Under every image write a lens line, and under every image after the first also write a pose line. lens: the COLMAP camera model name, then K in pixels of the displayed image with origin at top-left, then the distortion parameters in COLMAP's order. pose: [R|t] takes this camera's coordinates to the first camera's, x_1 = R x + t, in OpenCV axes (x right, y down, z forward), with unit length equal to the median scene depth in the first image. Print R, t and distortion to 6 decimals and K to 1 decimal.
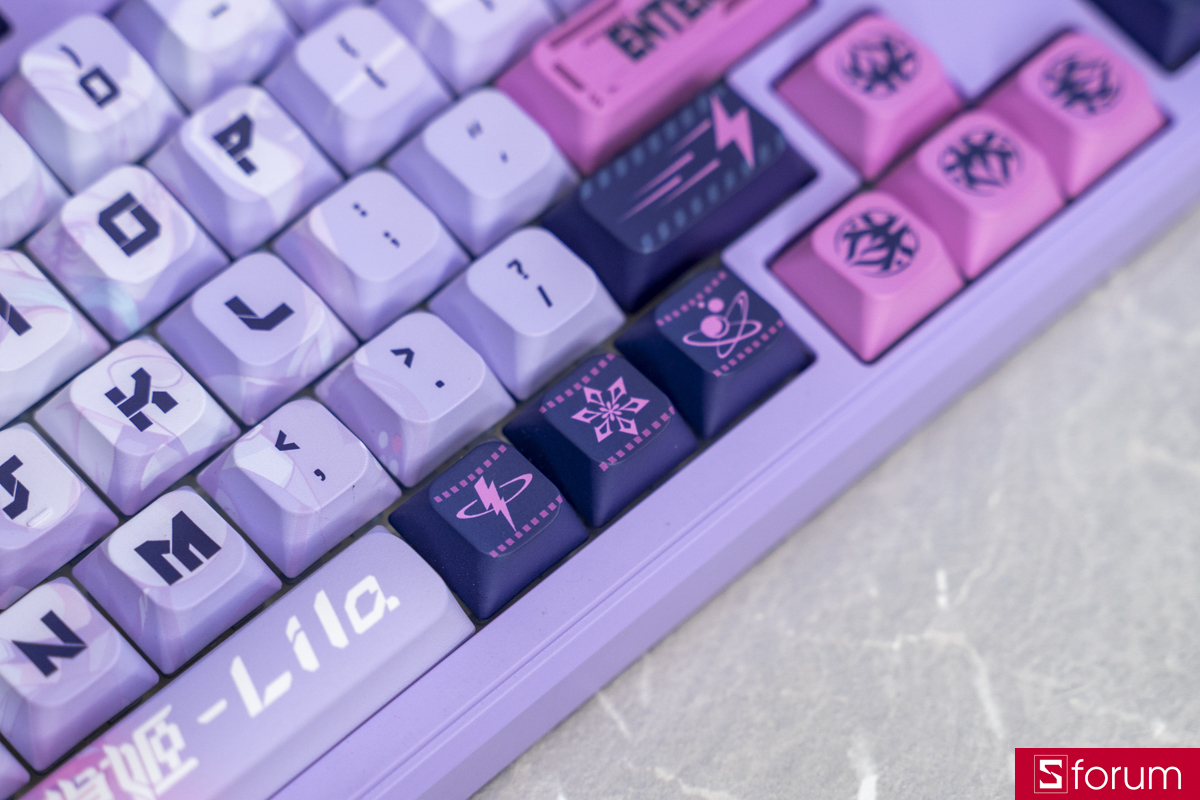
lens RADIAL K [[3643.2, 0, 604.0], [0, 3643.2, 402.4], [0, 0, 1]] dist [0.310536, 0.000000]
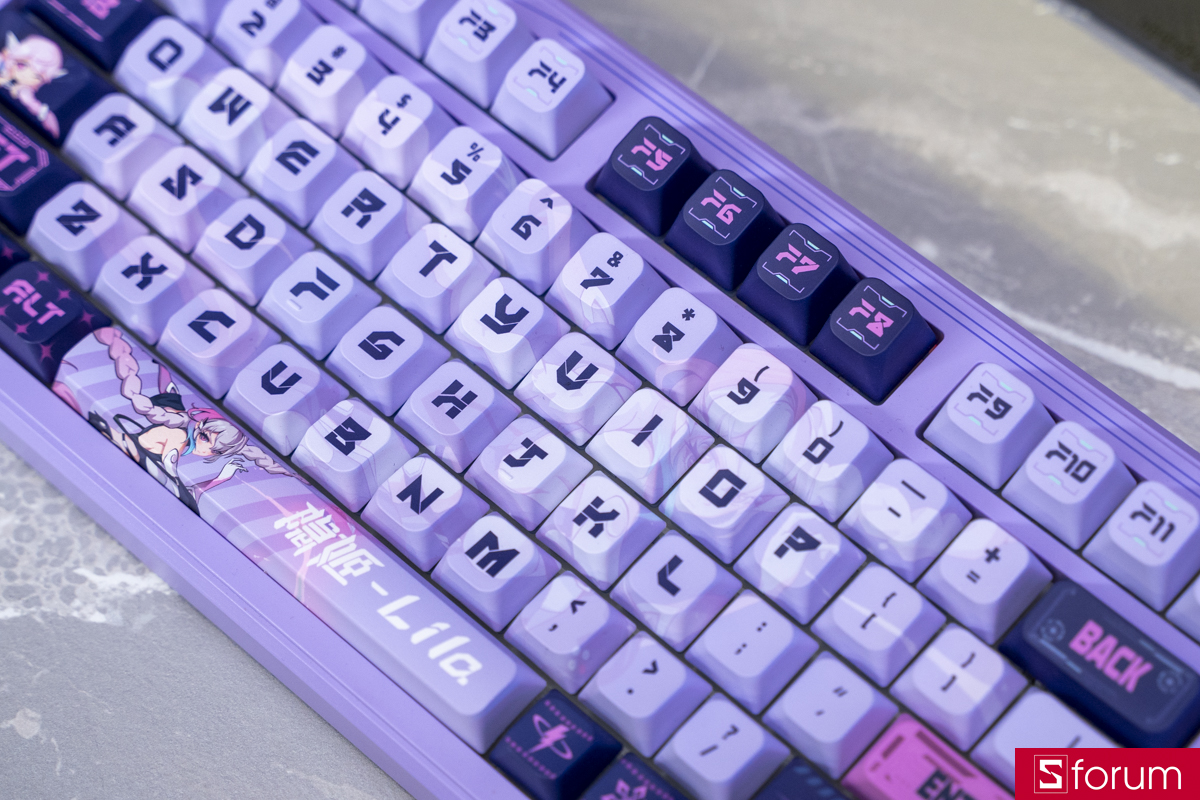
lens RADIAL K [[3241.7, 0, 593.7], [0, 3241.7, 404.2], [0, 0, 1]] dist [0.223016, 0.000000]
pose [[0.063416, 0.835595, -0.545674, 0.565519], [-0.827425, 0.349729, 0.439383, -0.601444], [0.557984, 0.423640, 0.713570, -0.000758]]
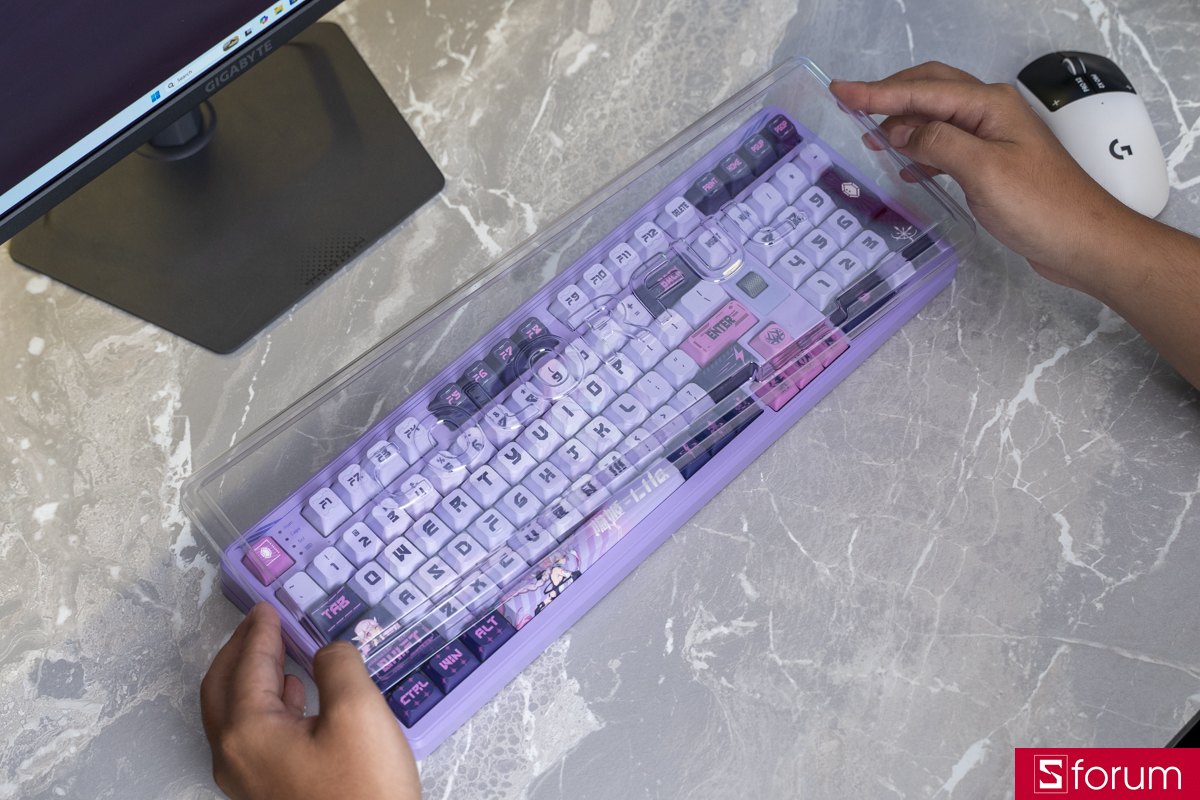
lens RADIAL K [[2191.6, 0, 602.0], [0, 2191.6, 401.3], [0, 0, 1]] dist [-0.012904, 0.000000]
pose [[0.997976, -0.060332, -0.020097, -0.071960], [0.059722, 0.997773, -0.029691, 0.039099], [0.021844, 0.028431, 0.999357, -1.445851]]
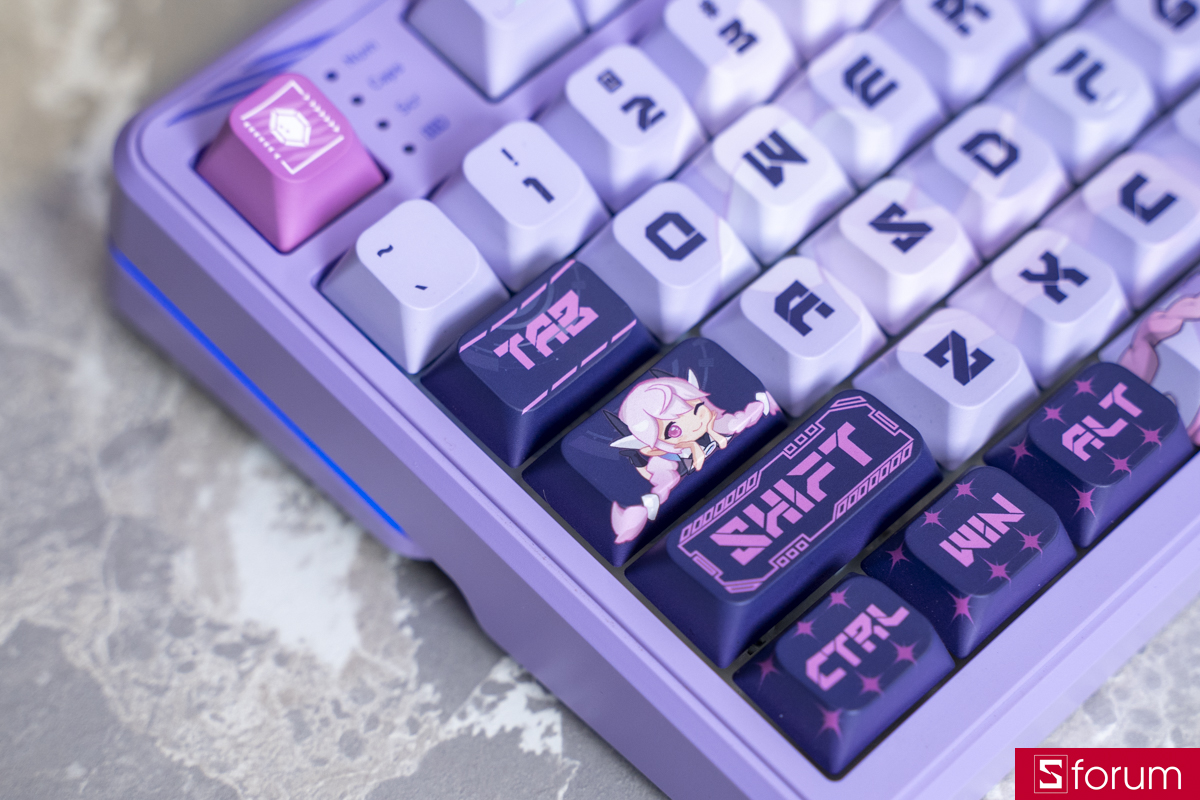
lens RADIAL K [[3133.6, 0, 600.6], [0, 3133.6, 408.0], [0, 0, 1]] dist [0.210769, 0.000000]
pose [[0.999533, -0.024688, 0.018008, -0.410552], [0.025425, 0.998798, -0.041895, 0.229229], [-0.016952, 0.042334, 0.998960, -0.040635]]
